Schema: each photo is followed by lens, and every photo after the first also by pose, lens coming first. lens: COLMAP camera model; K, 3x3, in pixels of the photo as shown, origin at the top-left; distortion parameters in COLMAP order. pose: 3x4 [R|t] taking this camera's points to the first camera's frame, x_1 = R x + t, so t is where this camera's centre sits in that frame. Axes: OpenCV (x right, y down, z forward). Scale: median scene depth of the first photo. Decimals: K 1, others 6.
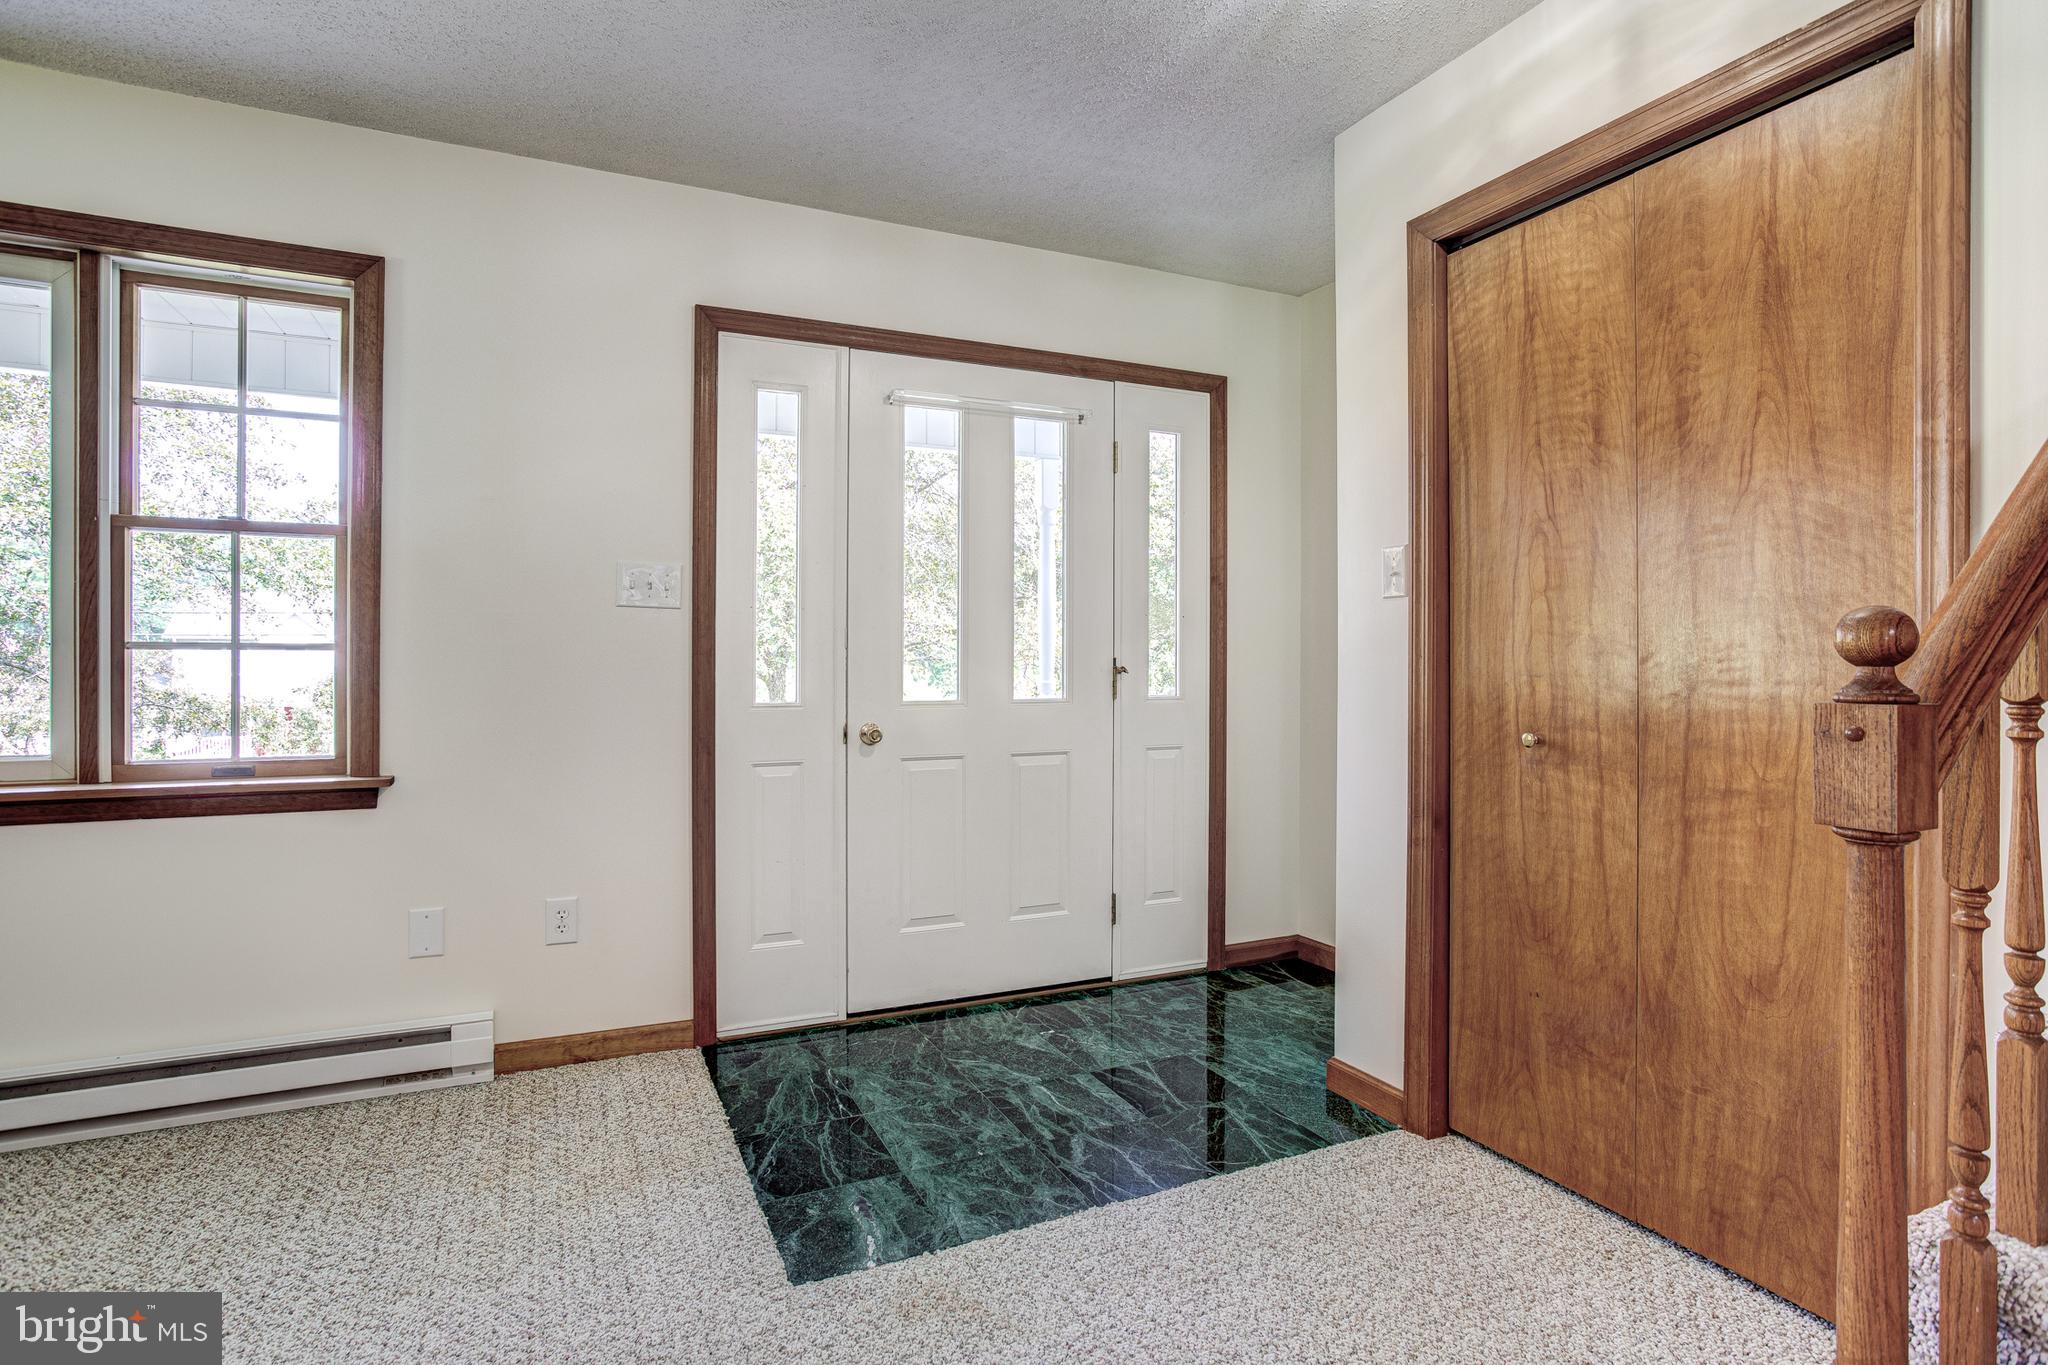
lens RADIAL K [[1032.9, 0, 1027.5], [0, 1032.9, 654.3], [0, 0, 1]] dist [-0.041734, 0.018672]
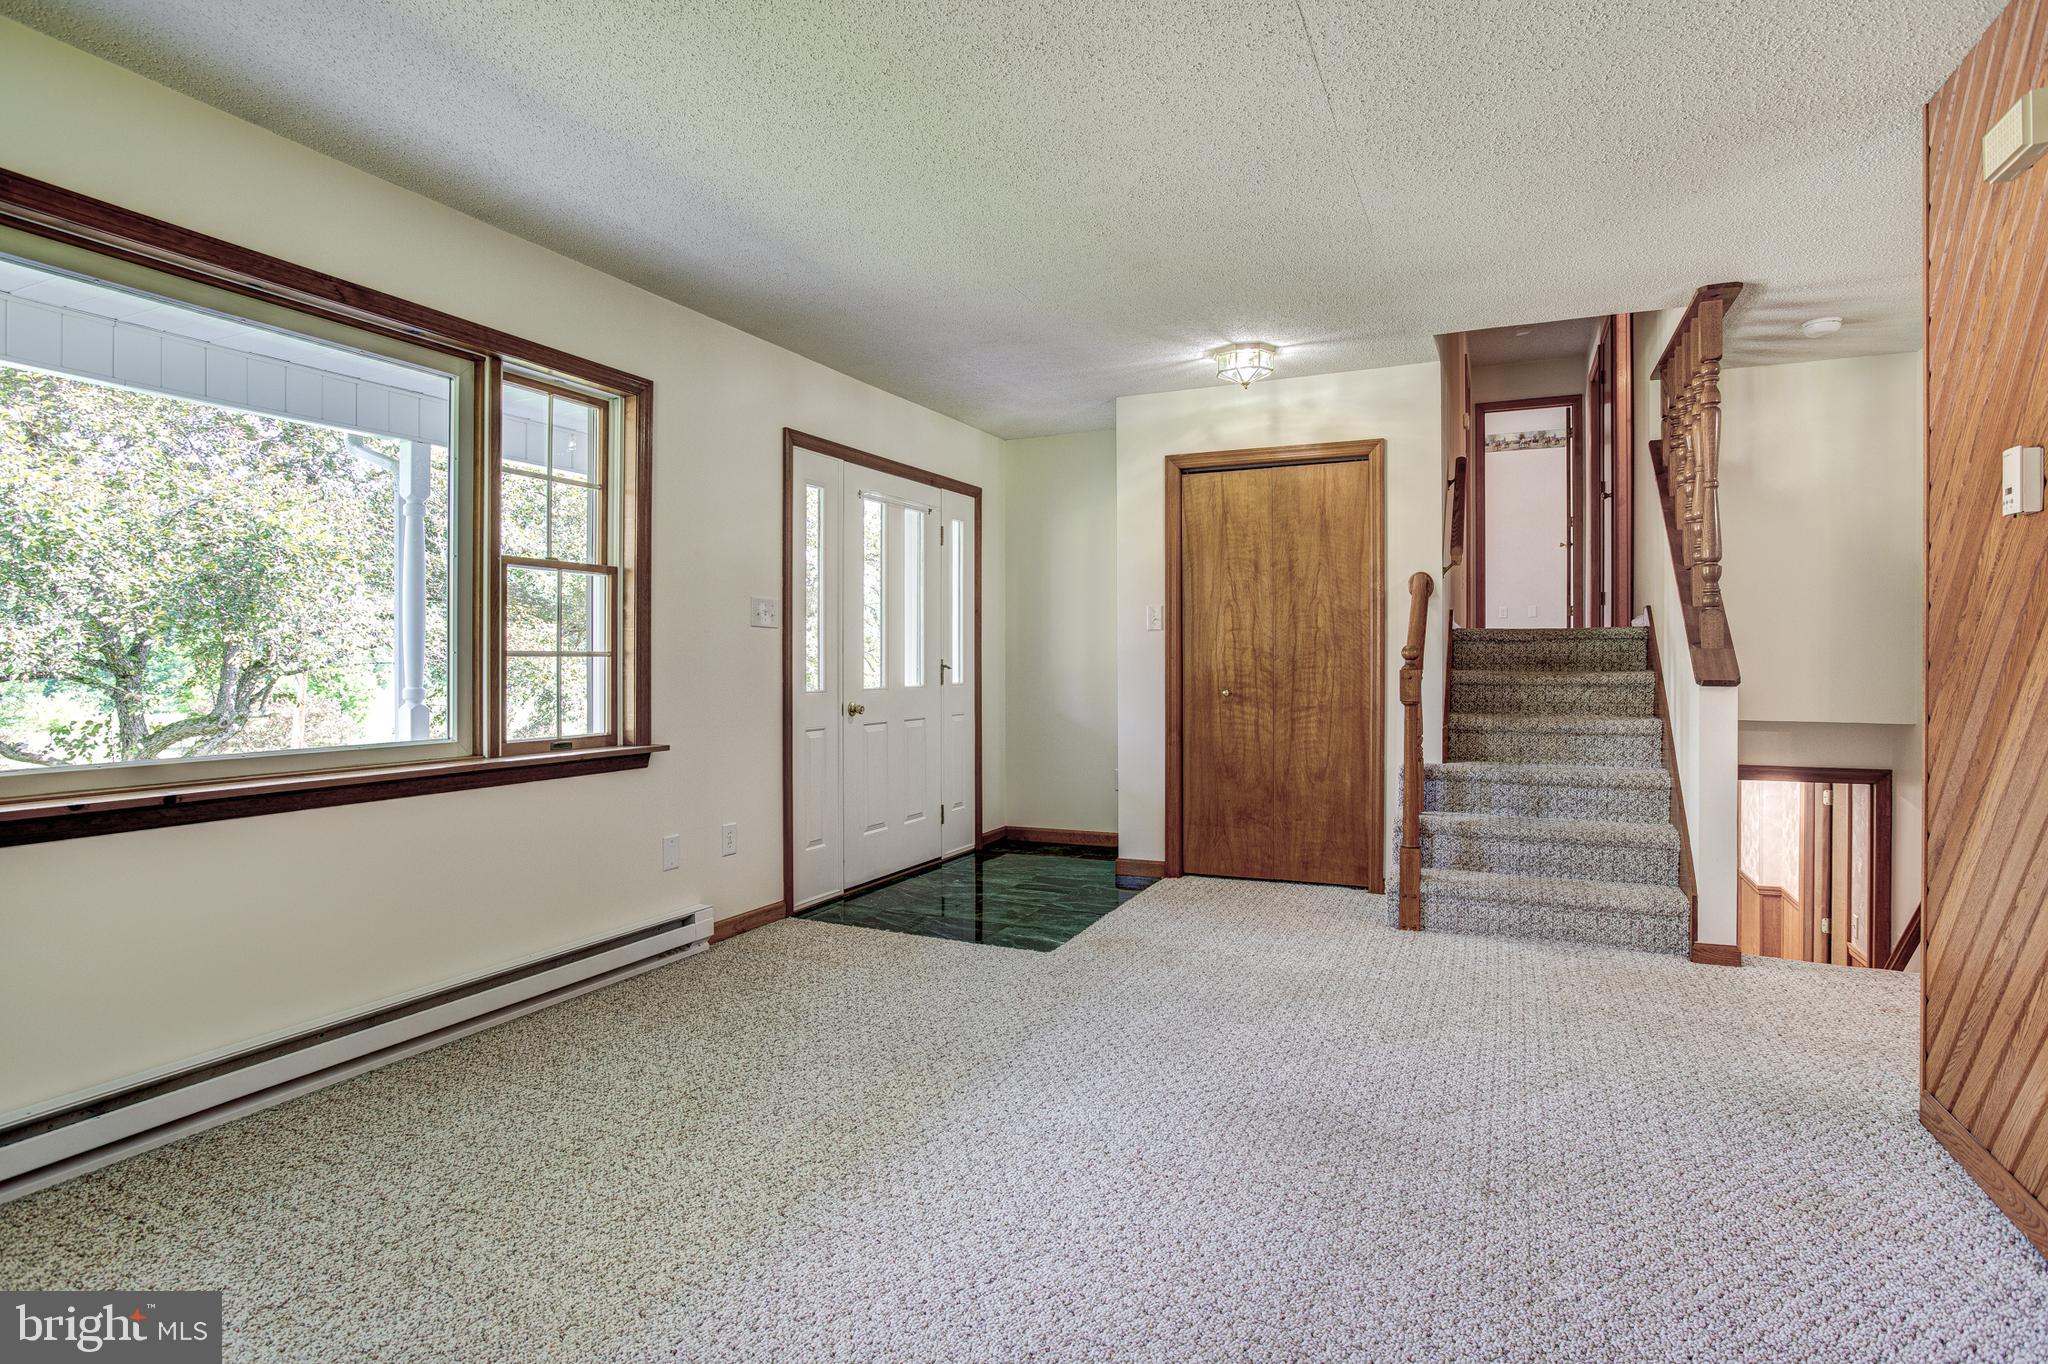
lens RADIAL K [[1032.9, 0, 1027.5], [0, 1032.9, 653.8], [0, 0, 1]] dist [-0.041734, 0.018672]
pose [[0.767572, -0.001572, 0.640961, -1.258142], [0.001843, 0.999998, 0.000245, -0.007872], [-0.640961, 0.000994, 0.767573, -0.484840]]
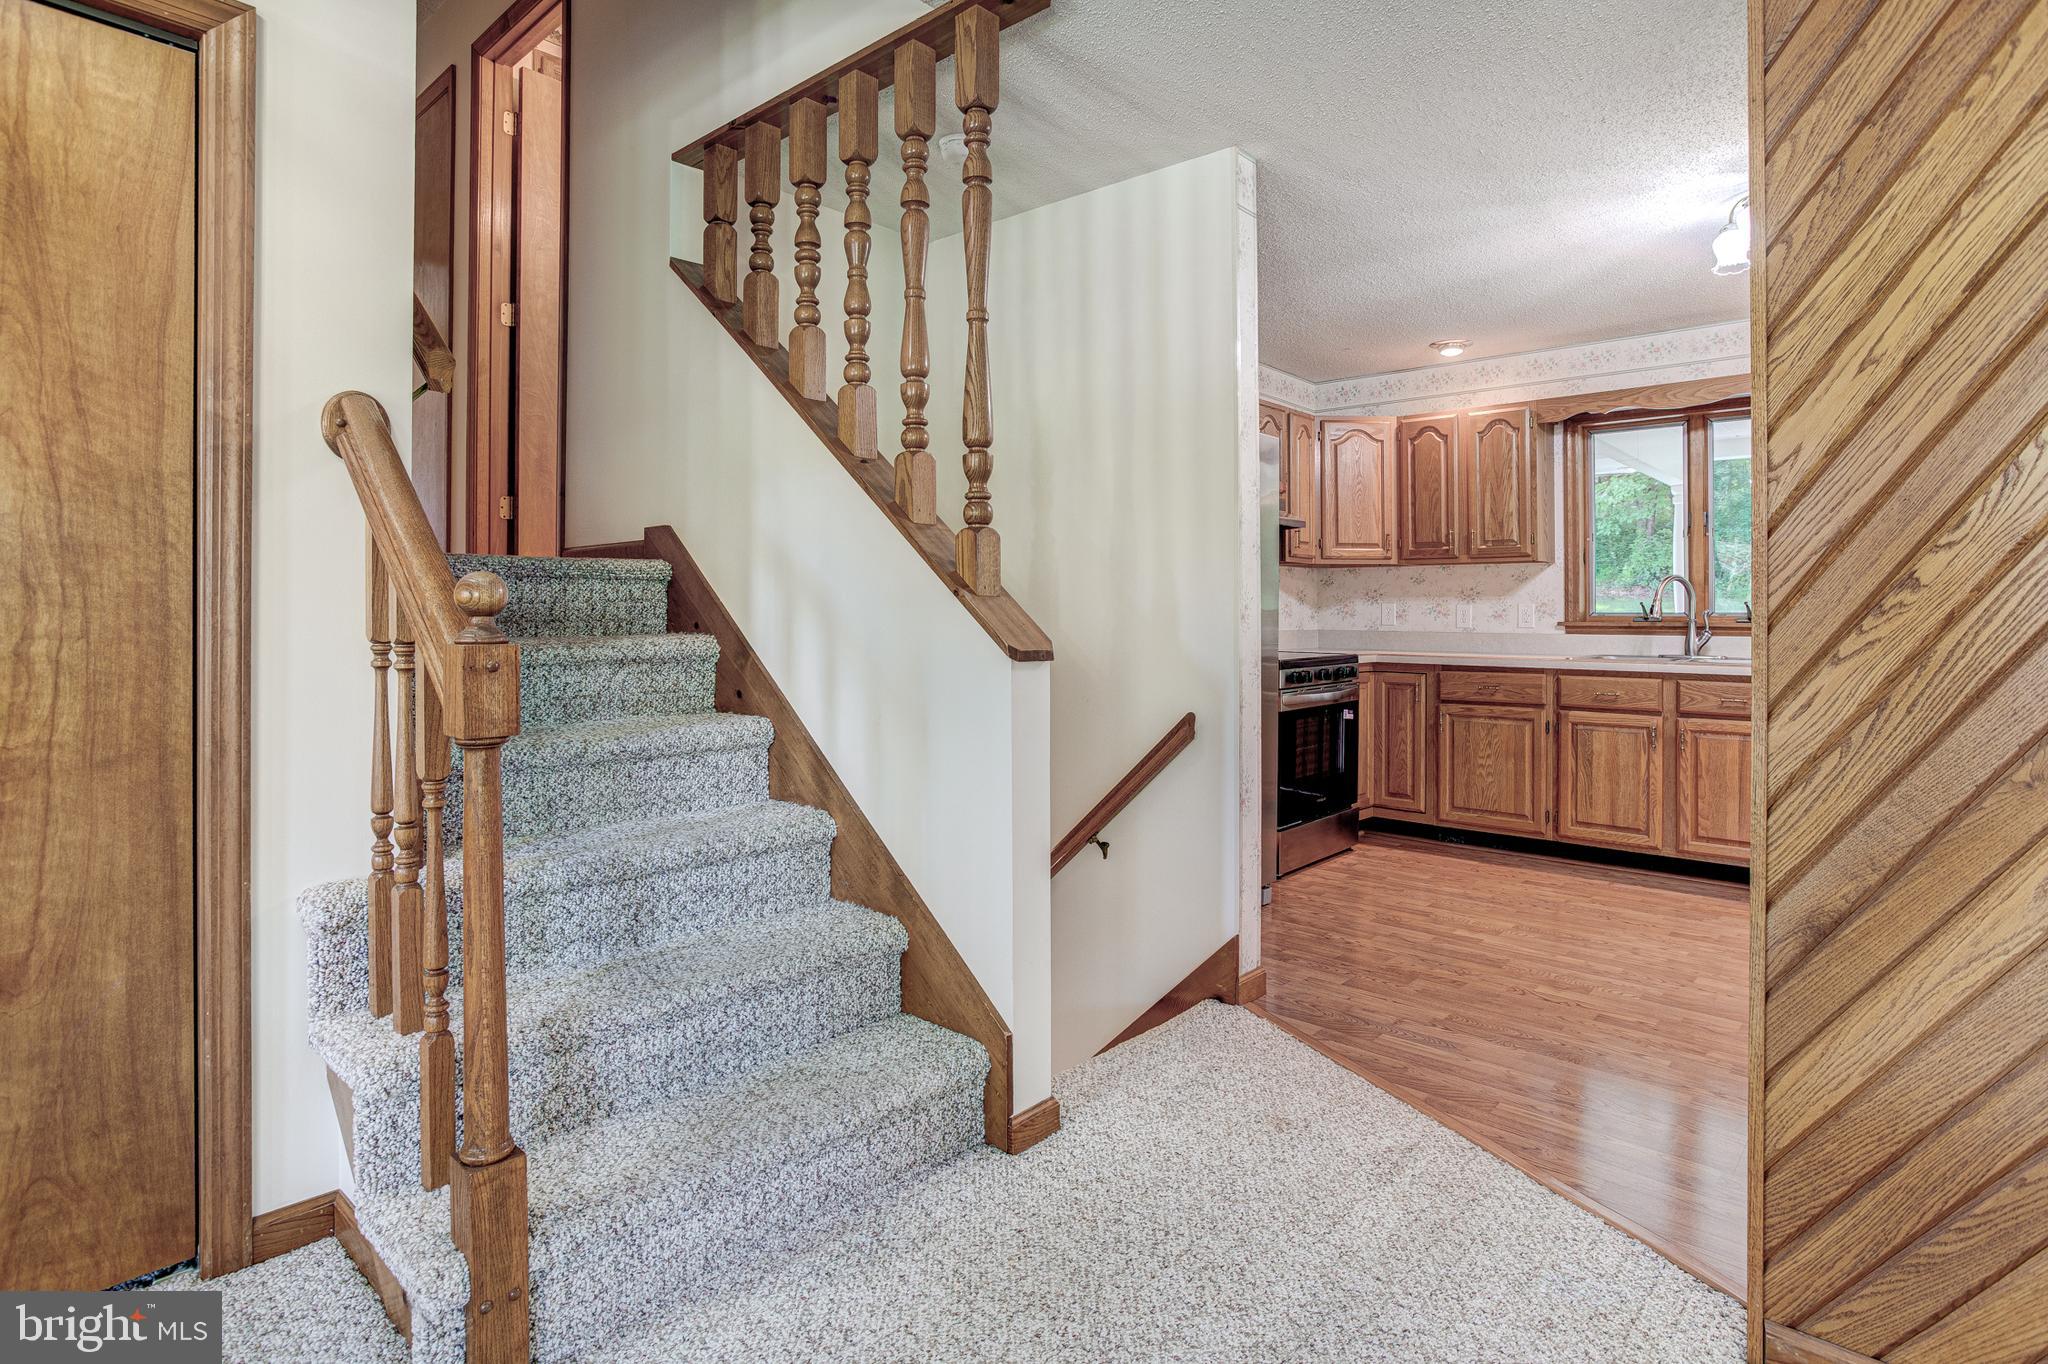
lens RADIAL K [[1058.7, 0, 1017.8], [0, 1058.7, 609.6], [0, 0, 1]] dist [-0.045444, 0.021810]
pose [[-0.382710, -0.000659, 0.923868, -0.323353], [-0.005243, 0.999985, -0.001459, -0.000193], [-0.923854, -0.005402, -0.382708, 0.388595]]
